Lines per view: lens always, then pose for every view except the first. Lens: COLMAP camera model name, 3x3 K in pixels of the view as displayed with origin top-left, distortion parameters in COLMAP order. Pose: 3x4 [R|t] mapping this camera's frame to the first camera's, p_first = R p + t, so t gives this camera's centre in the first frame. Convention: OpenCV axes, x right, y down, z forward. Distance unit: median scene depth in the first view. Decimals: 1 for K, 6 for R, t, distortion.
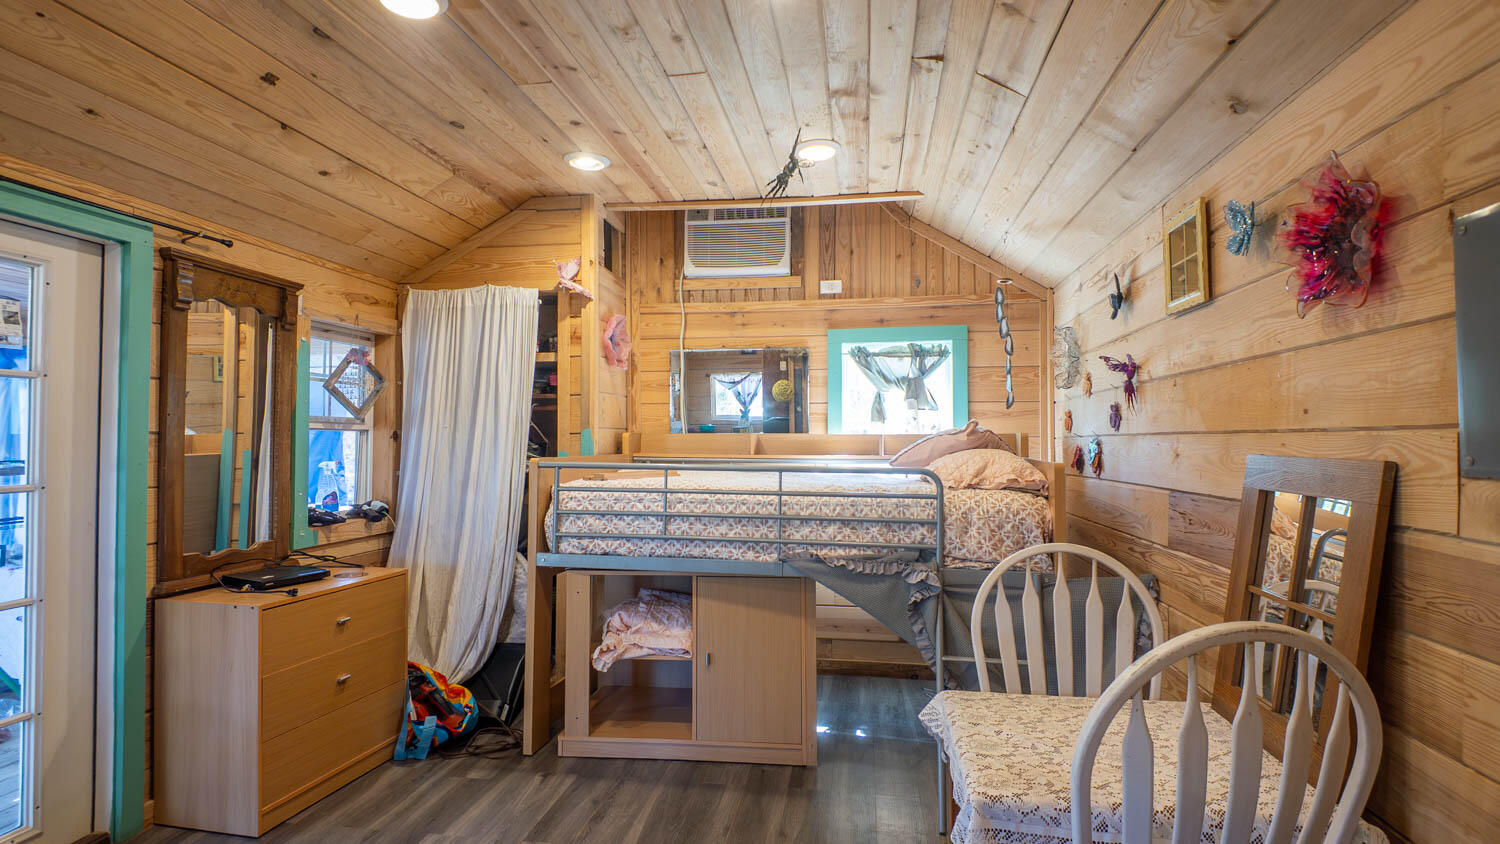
lens RADIAL K [[763.6, 0, 750.0], [0, 763.6, 422.0], [0, 0, 1]] dist [0.024987, -0.020906]
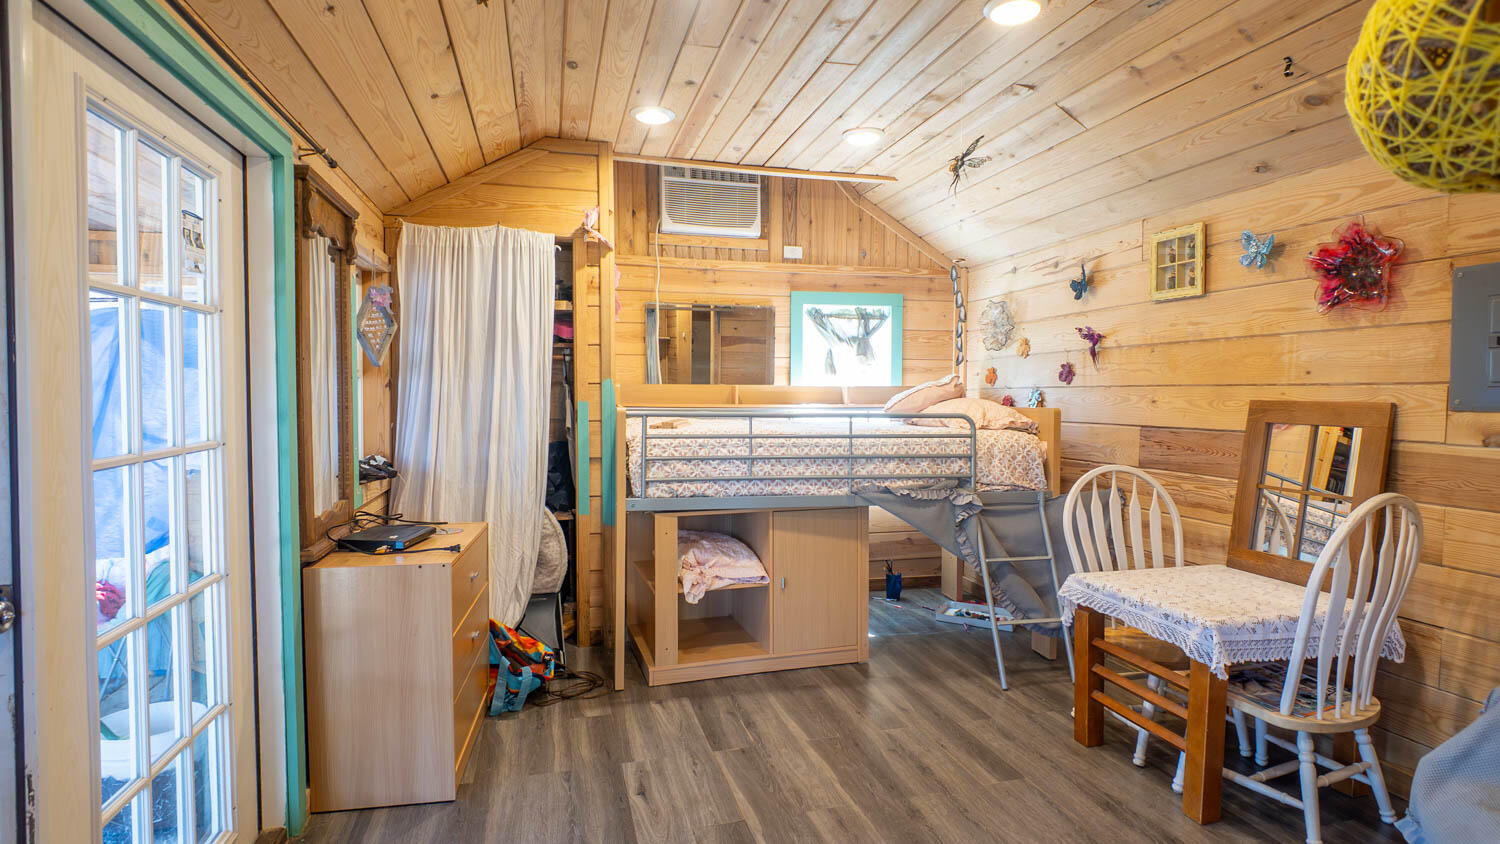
lens RADIAL K [[763.6, 0, 750.0], [0, 763.6, 422.0], [0, 0, 1]] dist [0.024987, -0.020906]
pose [[0.918589, -0.013846, 0.394971, -0.536200], [-0.011443, 0.998035, 0.061600, 0.001684], [-0.395048, -0.061105, 0.916626, -0.006970]]
